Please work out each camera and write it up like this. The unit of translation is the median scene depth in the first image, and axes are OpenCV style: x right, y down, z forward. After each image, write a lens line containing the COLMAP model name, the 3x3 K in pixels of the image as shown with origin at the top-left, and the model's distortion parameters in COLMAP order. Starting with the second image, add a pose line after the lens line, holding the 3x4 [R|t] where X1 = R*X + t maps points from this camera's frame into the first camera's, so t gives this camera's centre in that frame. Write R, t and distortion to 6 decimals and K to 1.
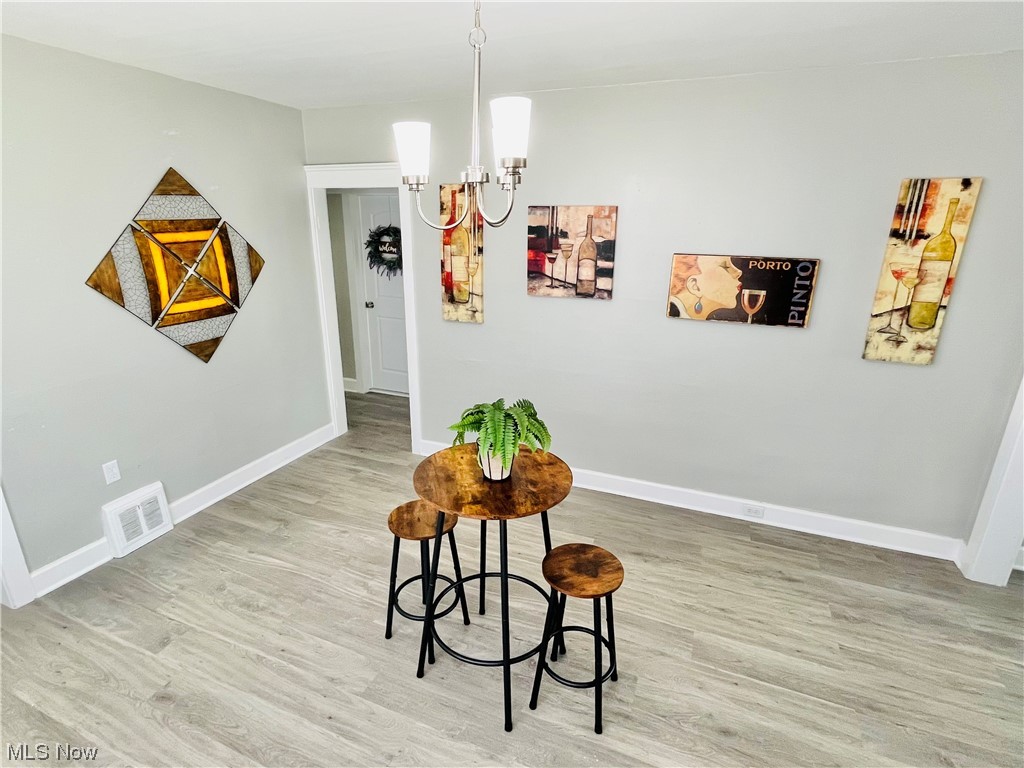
lens RADIAL K [[523.2, 0, 512.0], [0, 523.2, 384.0], [0, 0, 1]] dist [-0.000063, -0.000924]
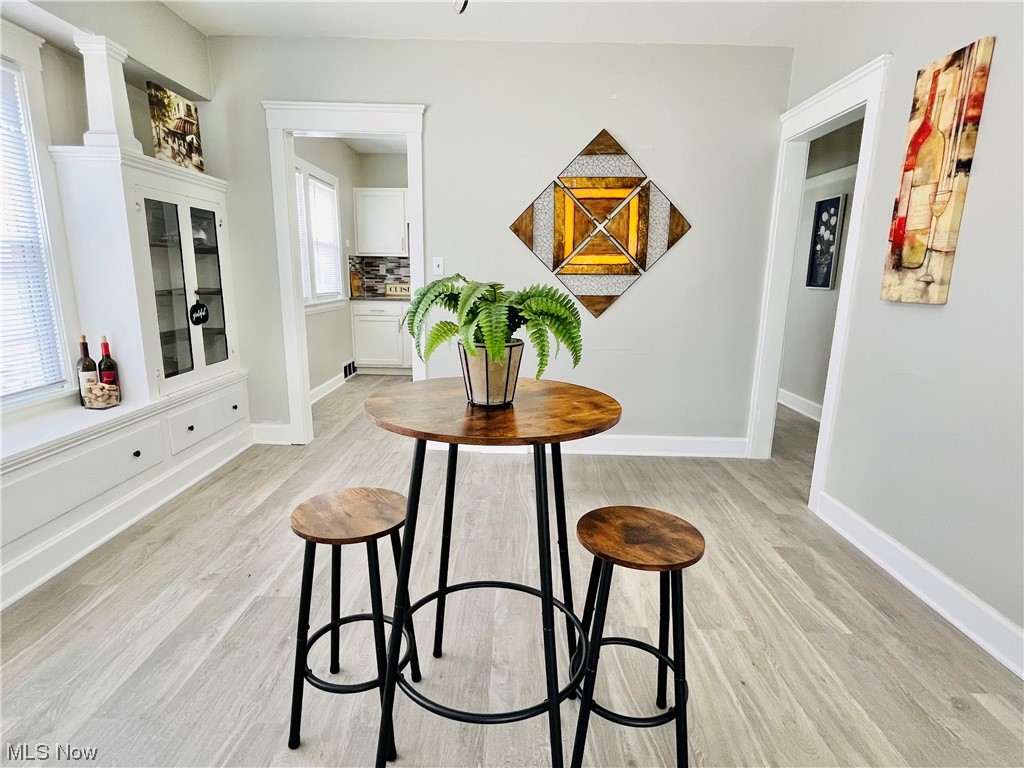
lens RADIAL K [[523.2, 0, 512.0], [0, 523.2, 384.0], [0, 0, 1]] dist [-0.000063, -0.000924]
pose [[0.376309, 0.183187, -0.908204, 0.338252], [-0.294786, 0.952990, 0.070078, 0.064840], [0.878347, 0.241355, 0.412620, 0.492397]]
